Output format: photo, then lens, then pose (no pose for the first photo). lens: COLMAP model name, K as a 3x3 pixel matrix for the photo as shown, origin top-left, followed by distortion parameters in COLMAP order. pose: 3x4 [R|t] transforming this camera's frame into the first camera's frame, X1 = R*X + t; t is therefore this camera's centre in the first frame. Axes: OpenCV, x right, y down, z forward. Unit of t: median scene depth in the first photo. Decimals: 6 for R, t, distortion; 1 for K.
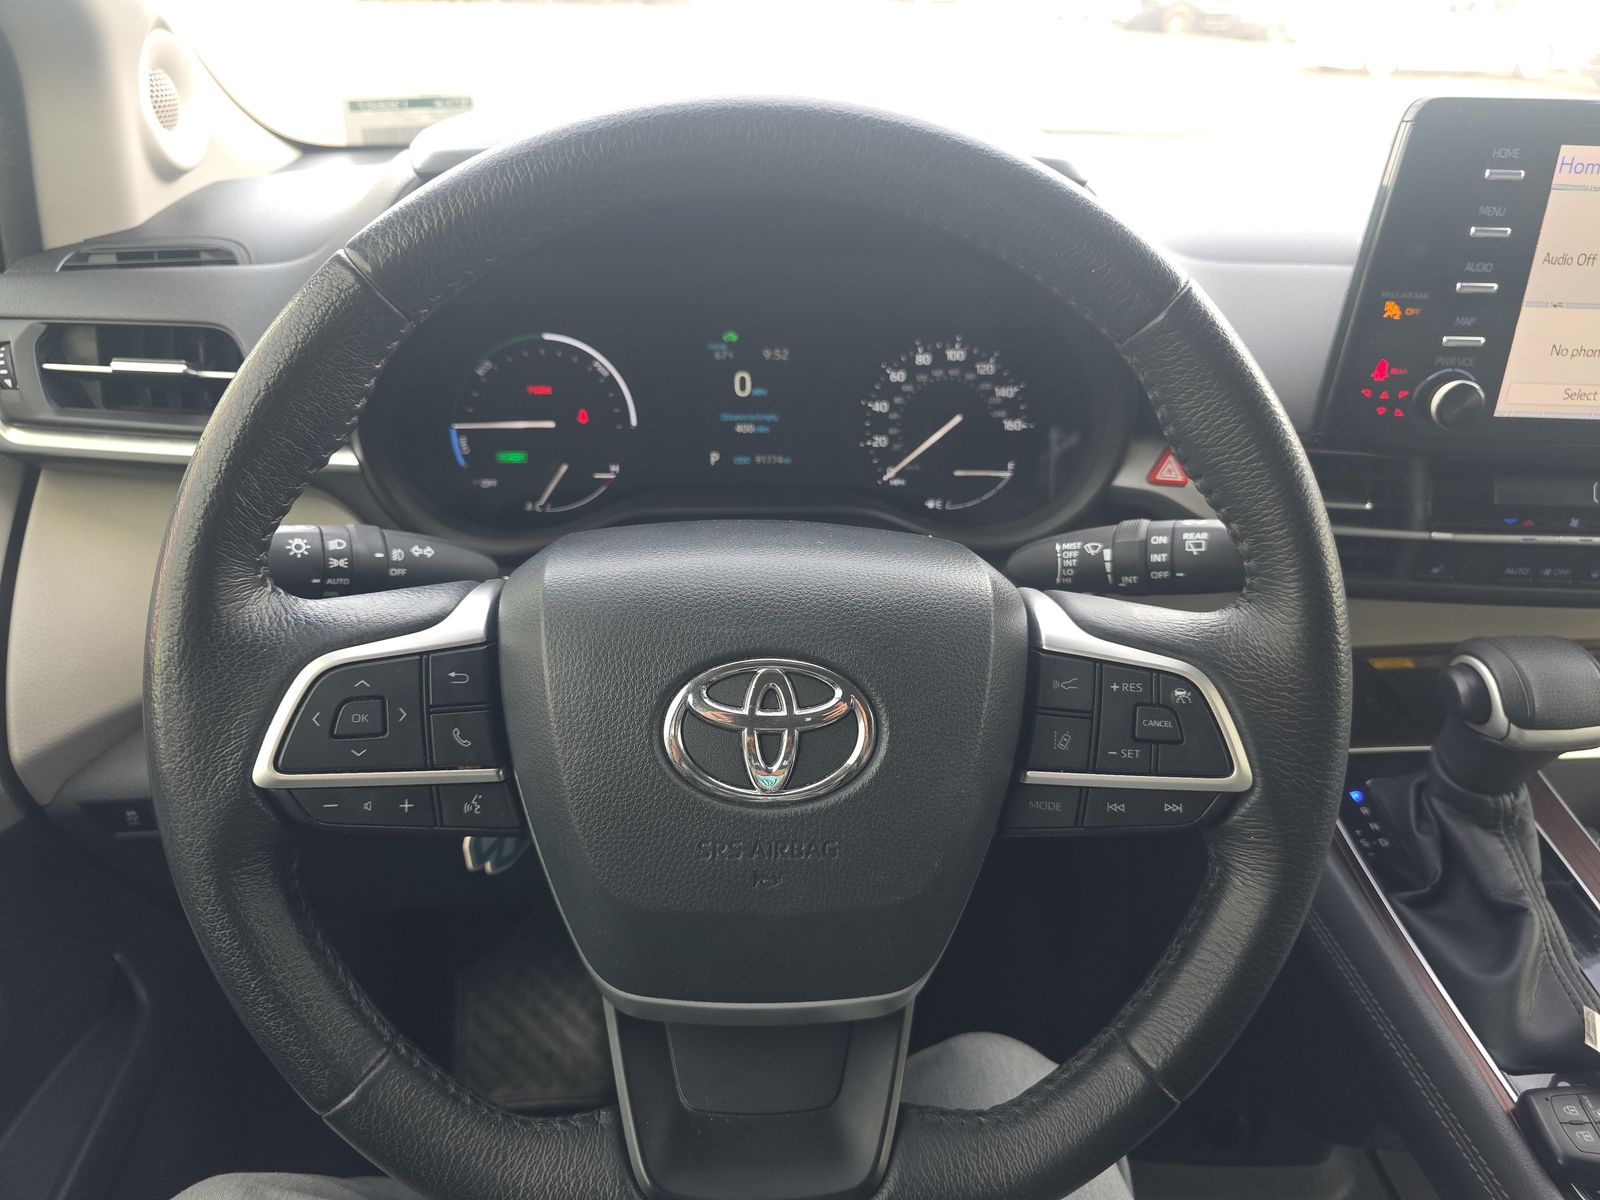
lens RADIAL K [[1081.8, 0, 808.0], [0, 1081.8, 600.1], [0, 0, 1]] dist [0.020301, -0.018485]
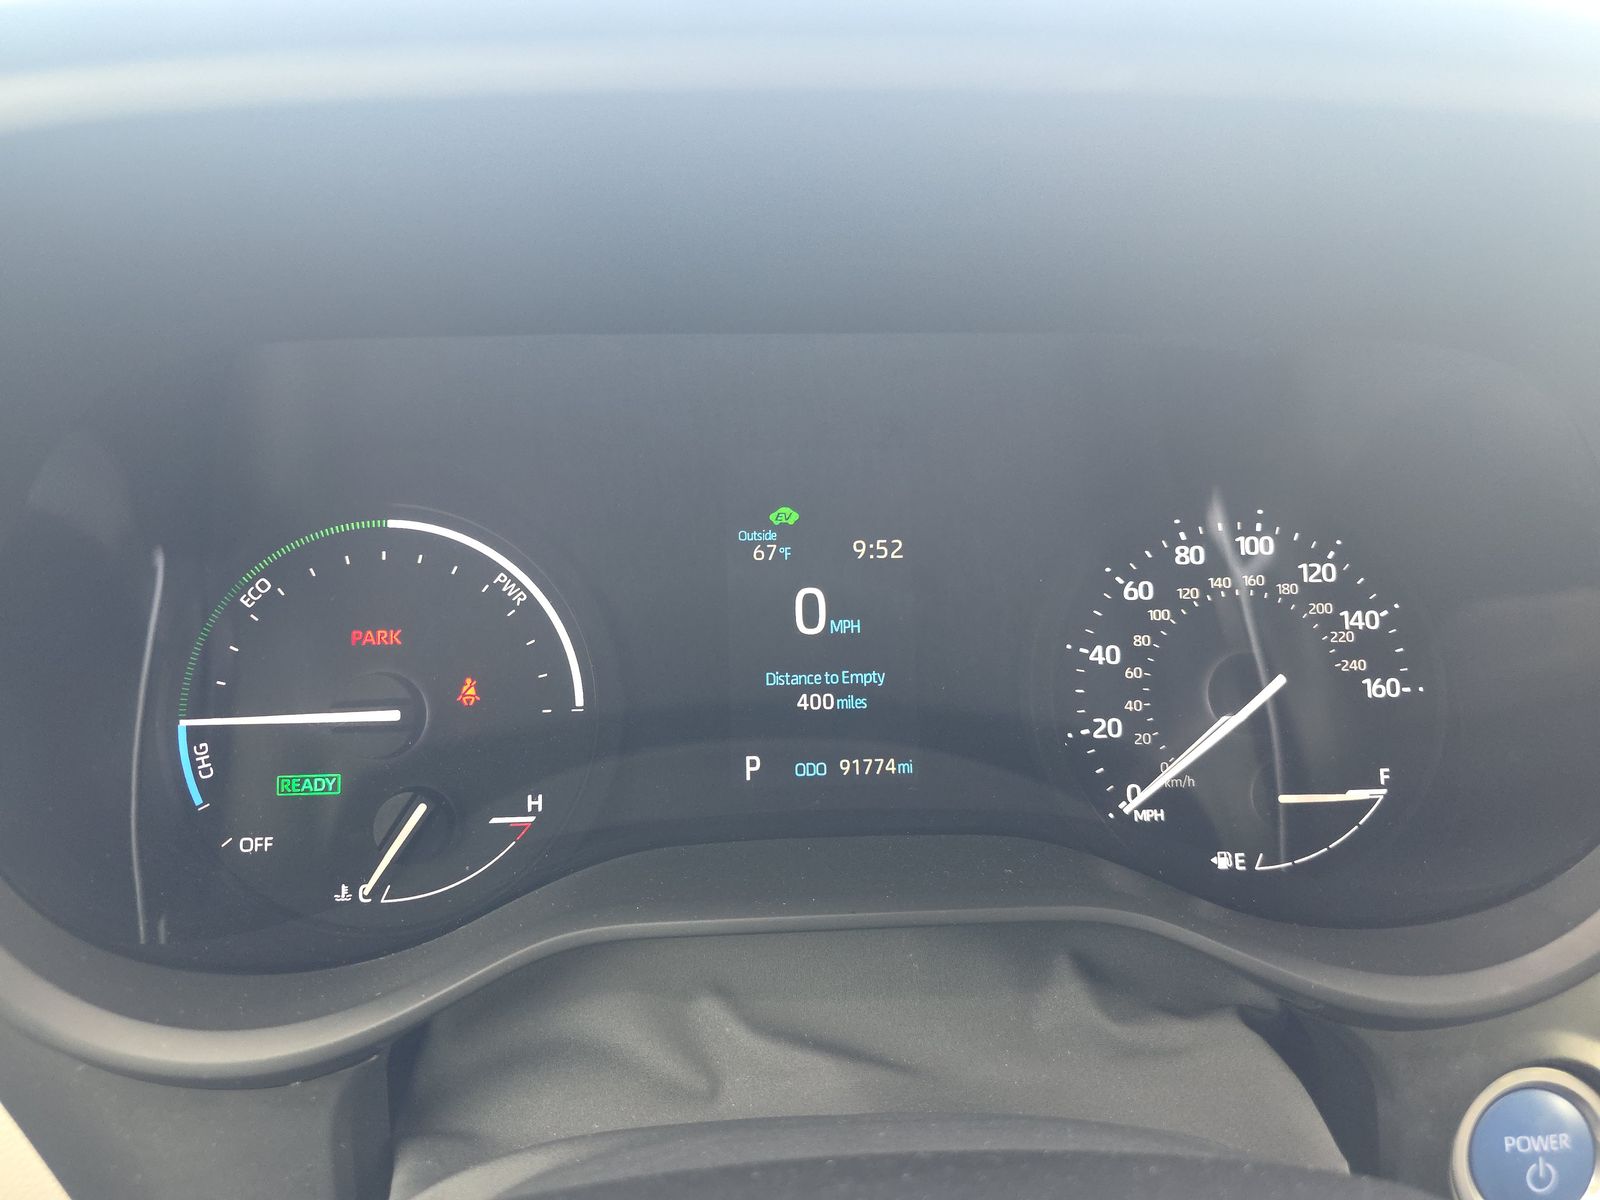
lens RADIAL K [[1081.8, 0, 798.5], [0, 1081.8, 591.2], [0, 0, 1]] dist [0.020301, -0.018485]
pose [[0.999804, -0.016416, 0.011049, -0.071614], [0.017899, 0.988345, -0.151172, -0.137232], [-0.008438, 0.151340, 0.988446, 0.530152]]
